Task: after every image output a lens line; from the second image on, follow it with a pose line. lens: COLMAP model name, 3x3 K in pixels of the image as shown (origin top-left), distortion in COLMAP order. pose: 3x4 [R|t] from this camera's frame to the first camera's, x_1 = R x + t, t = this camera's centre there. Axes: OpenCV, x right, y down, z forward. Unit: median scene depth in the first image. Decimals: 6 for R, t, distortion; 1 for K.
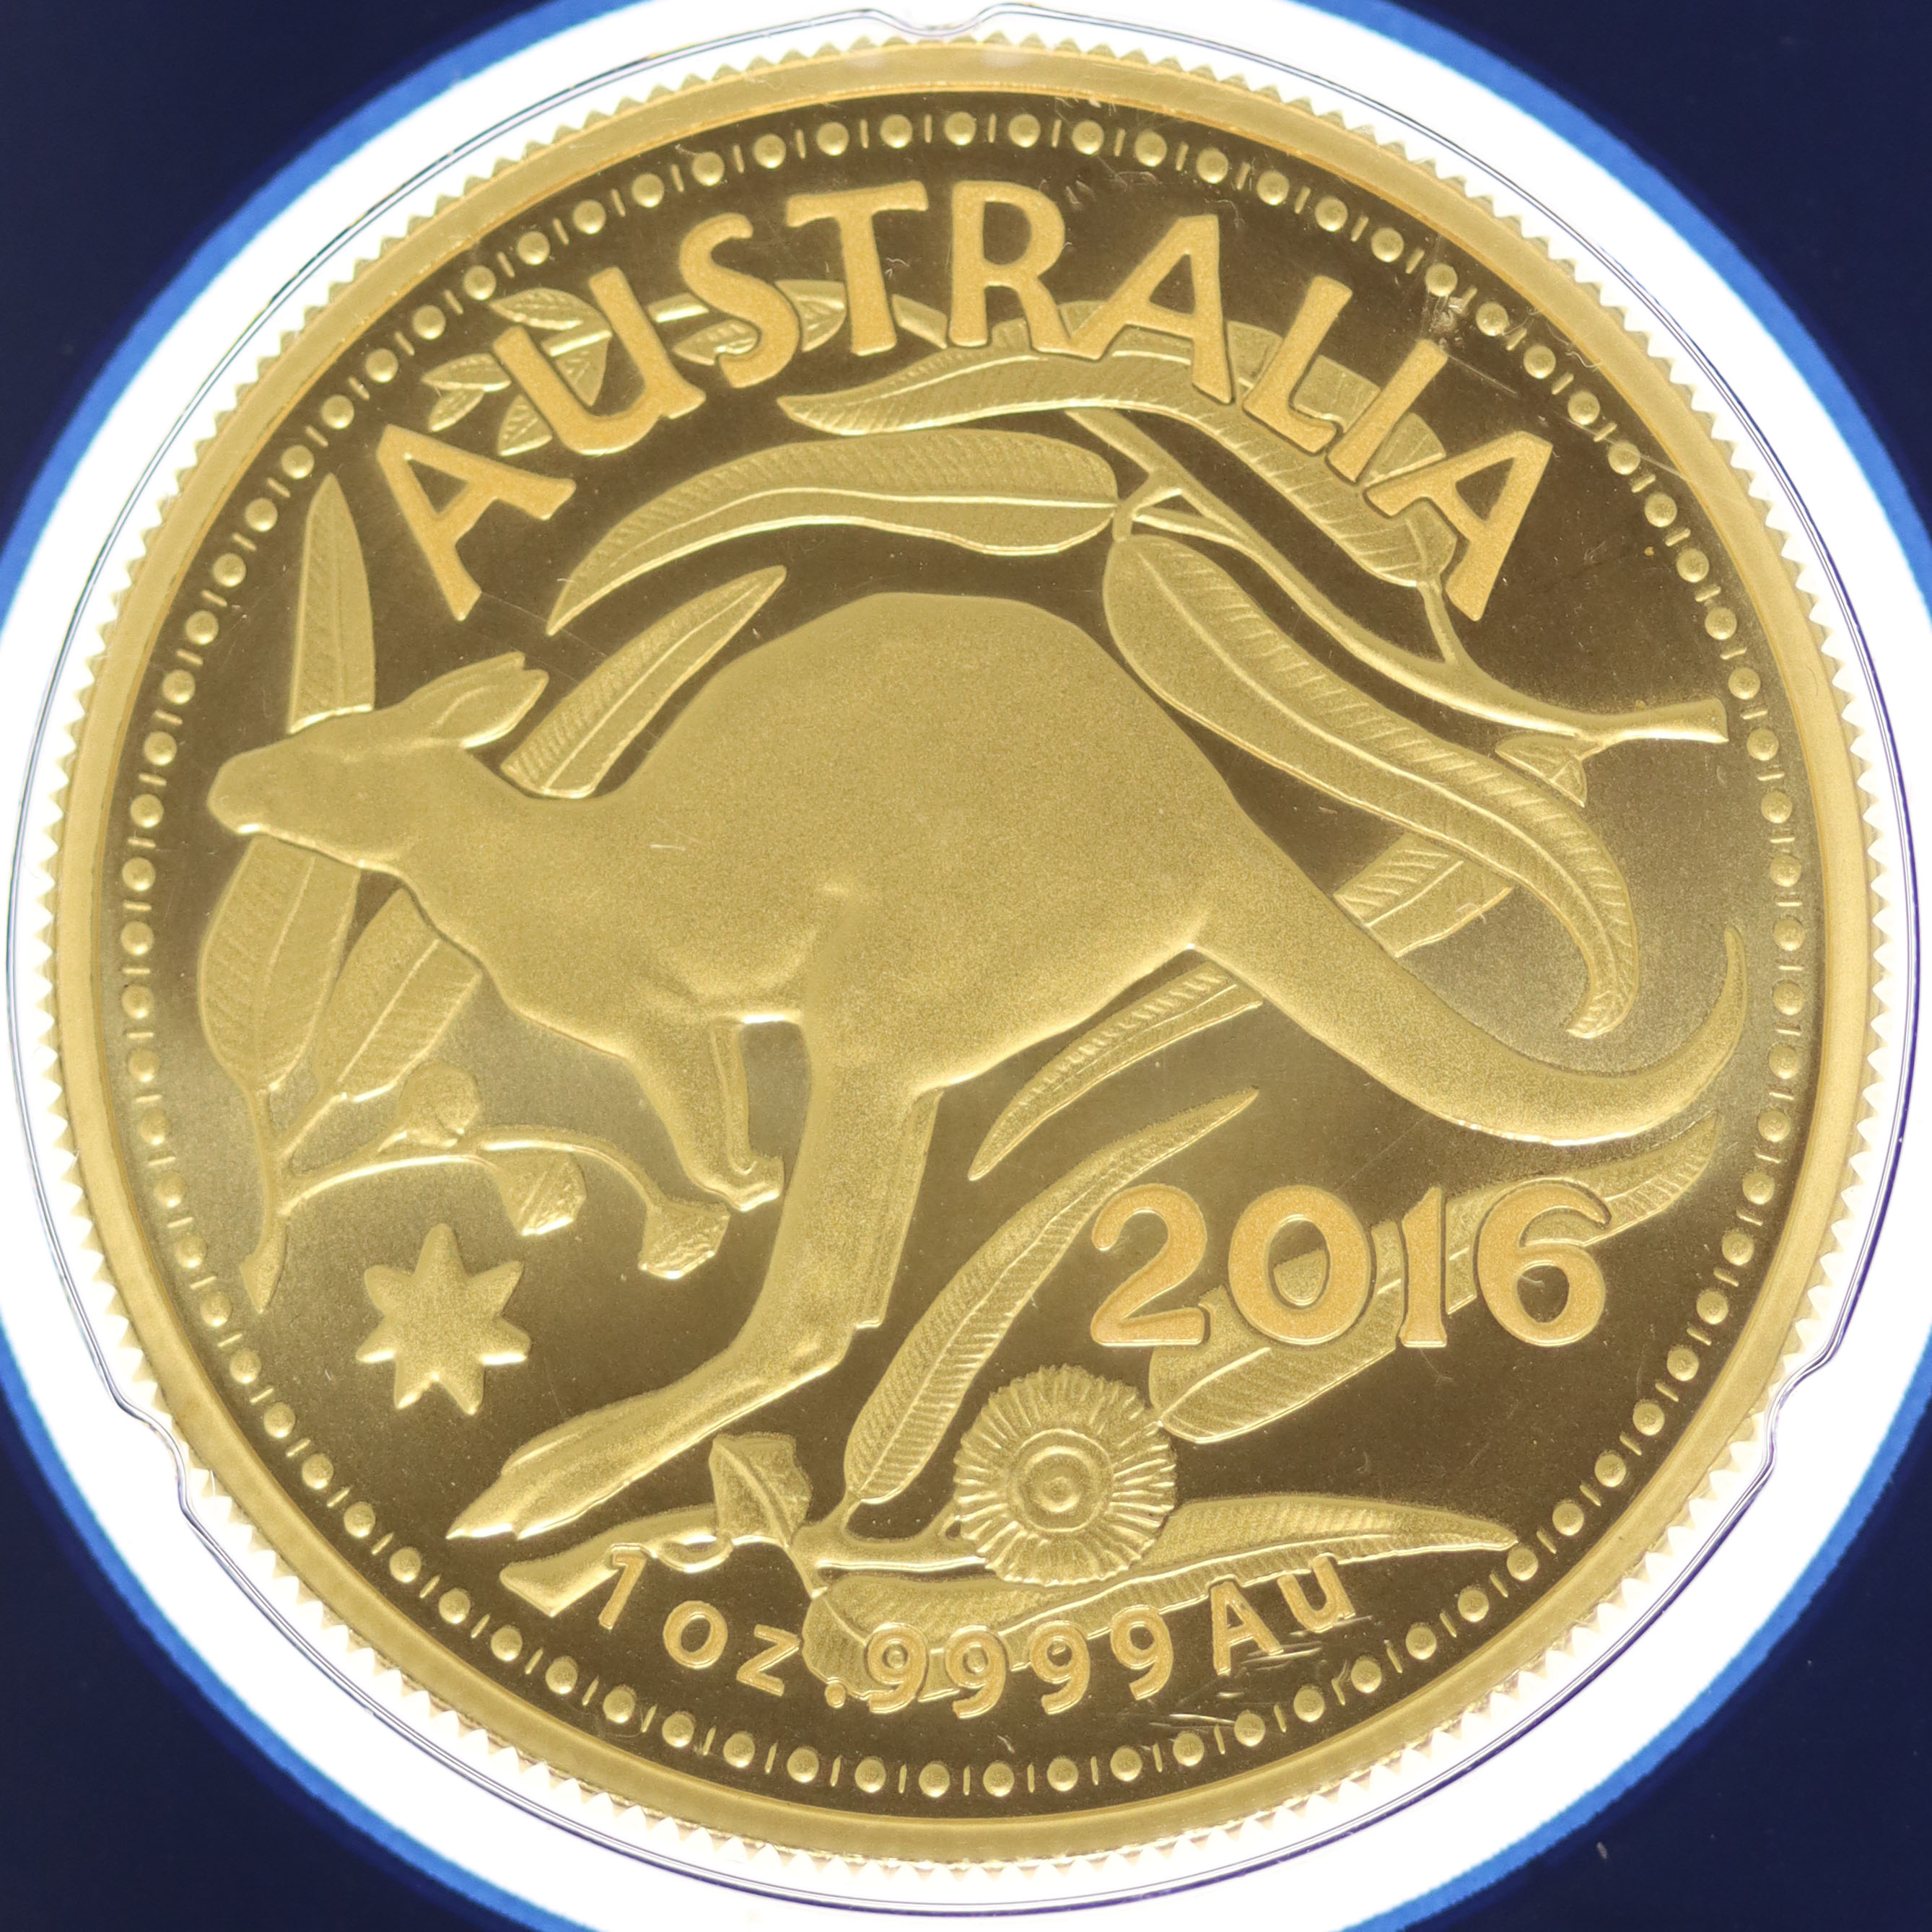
lens RADIAL K [[13419.4, 0, 951.0], [0, 13419.4, 976.7], [0, 0, 1]] dist [1.088789, 0.000000]
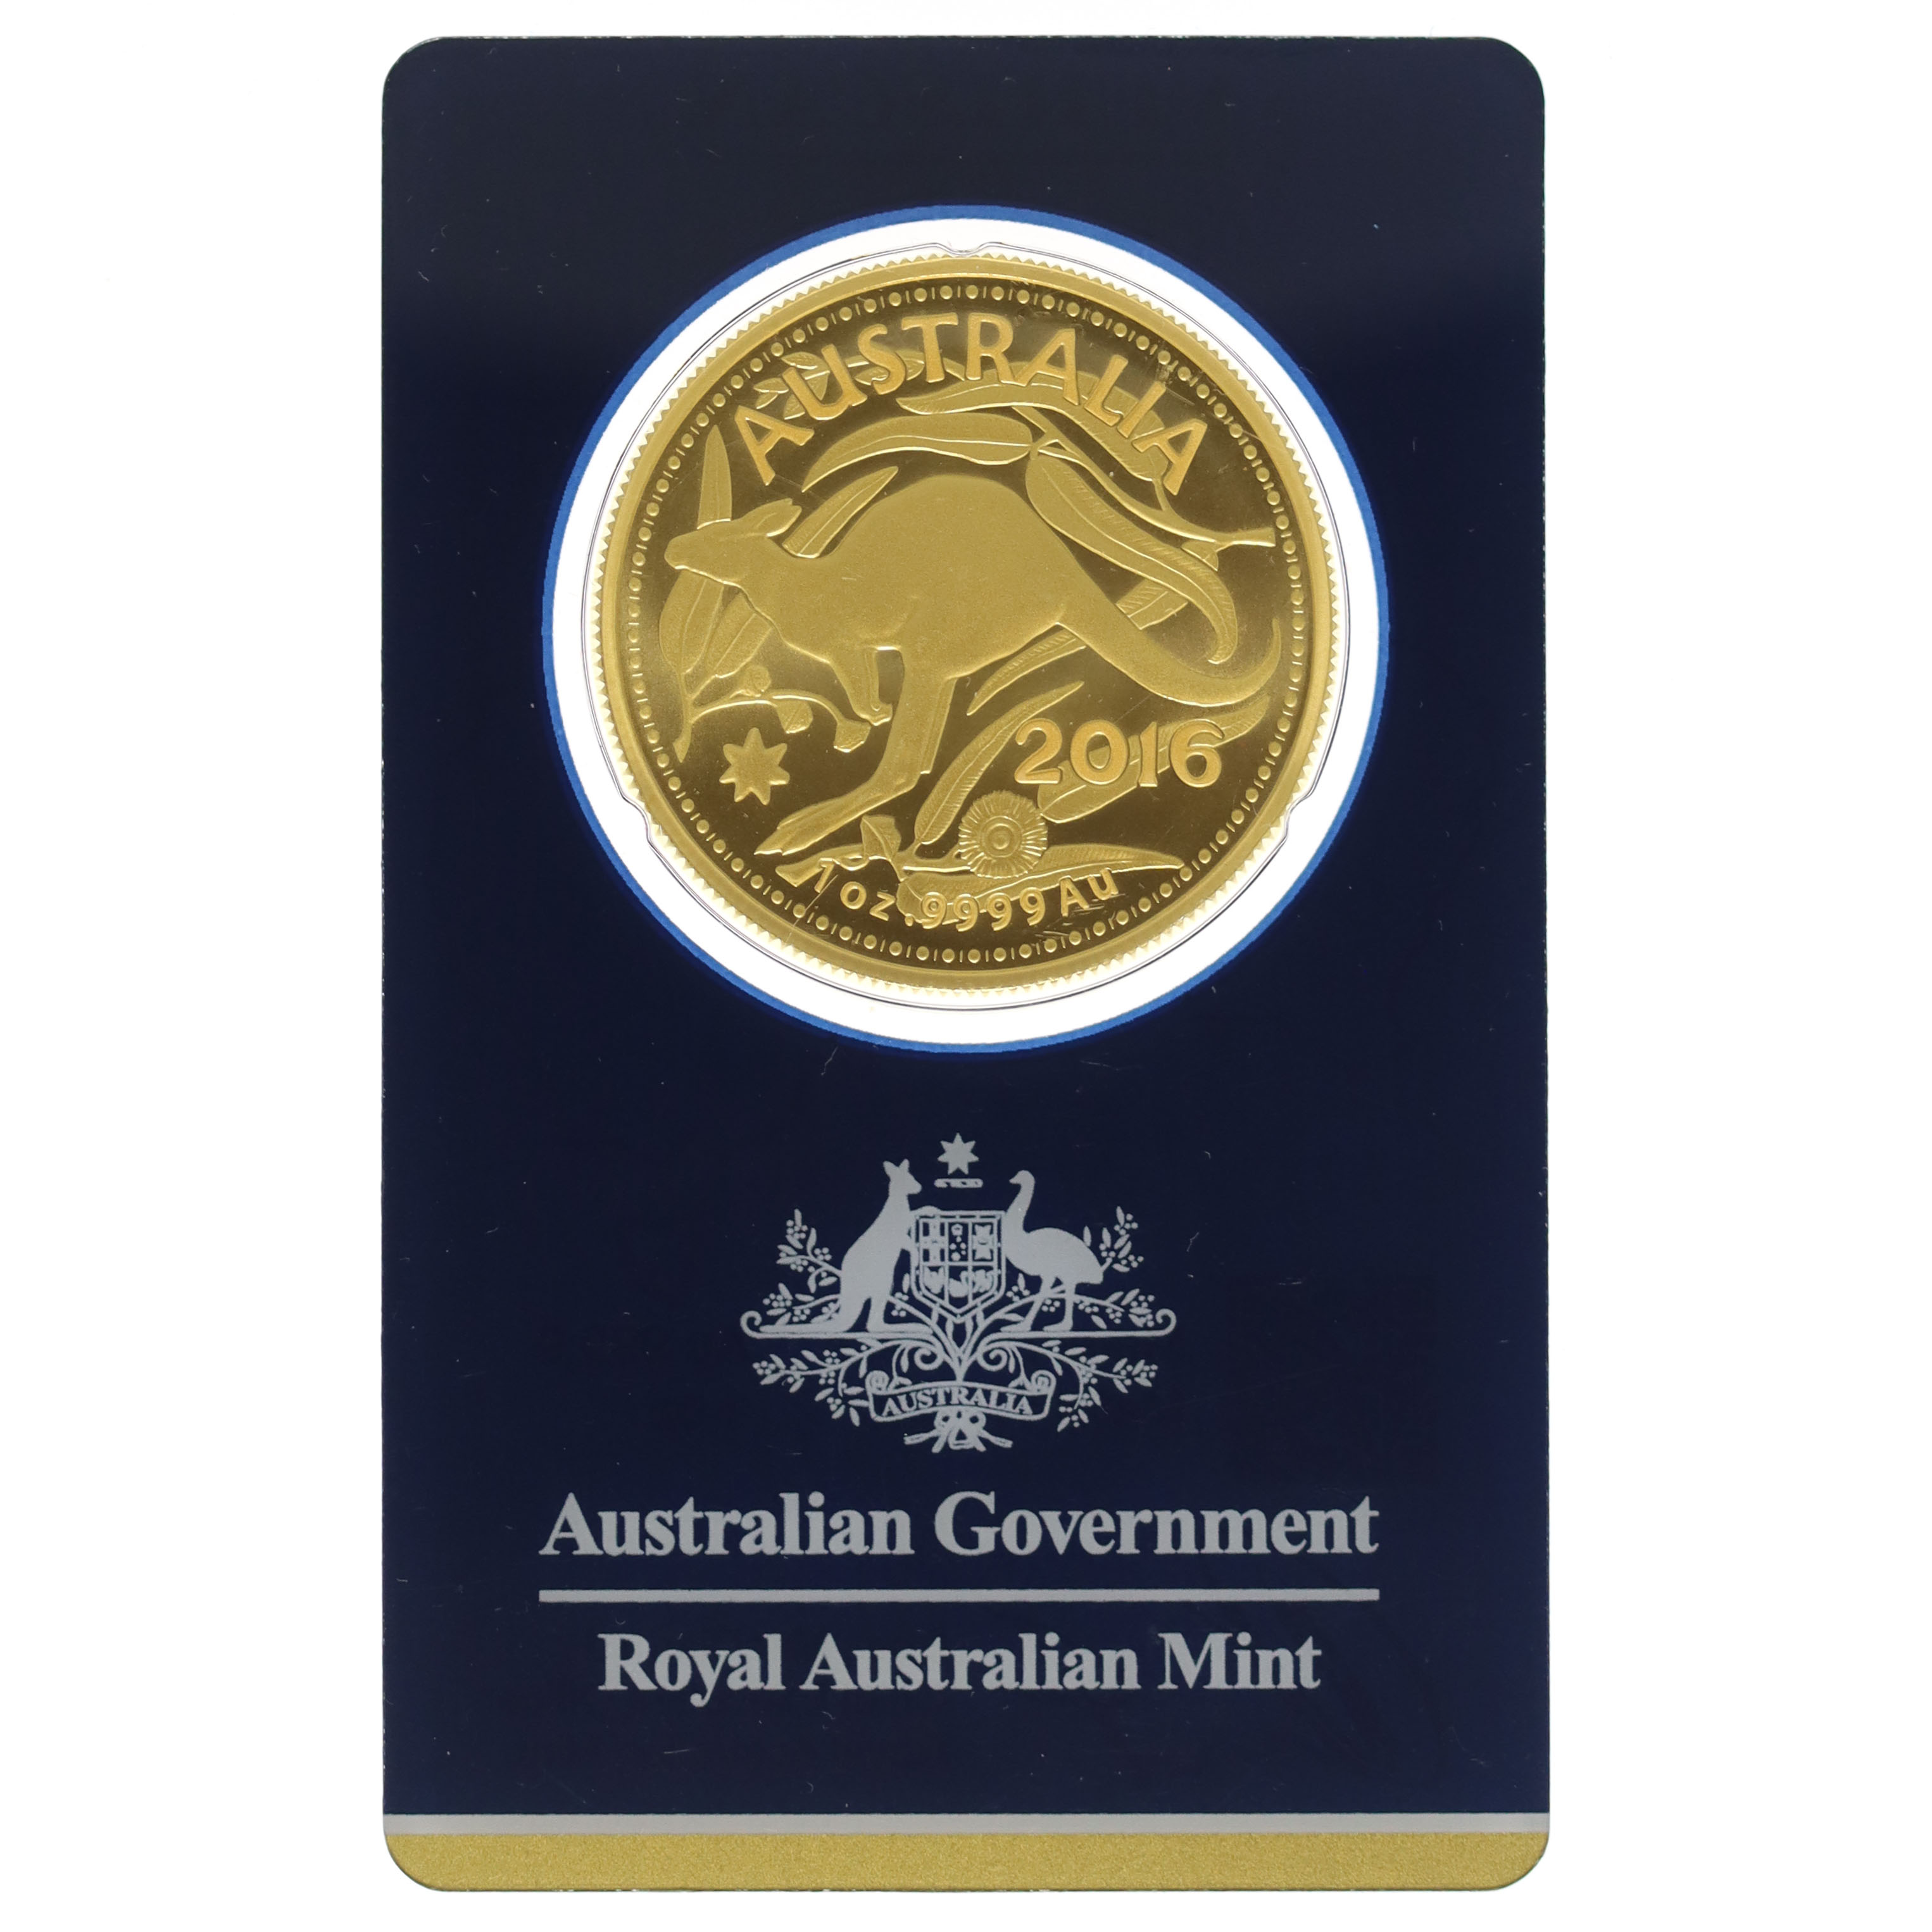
lens RADIAL K [[13419.4, 0, 975.2], [0, 13419.4, 965.9], [0, 0, 1]] dist [1.088789, 0.000000]
pose [[0.999355, 0.022069, 0.028346, -0.066447], [-0.021709, 0.999681, -0.012920, 0.093423], [-0.028622, 0.012297, 0.999515, -1.479232]]
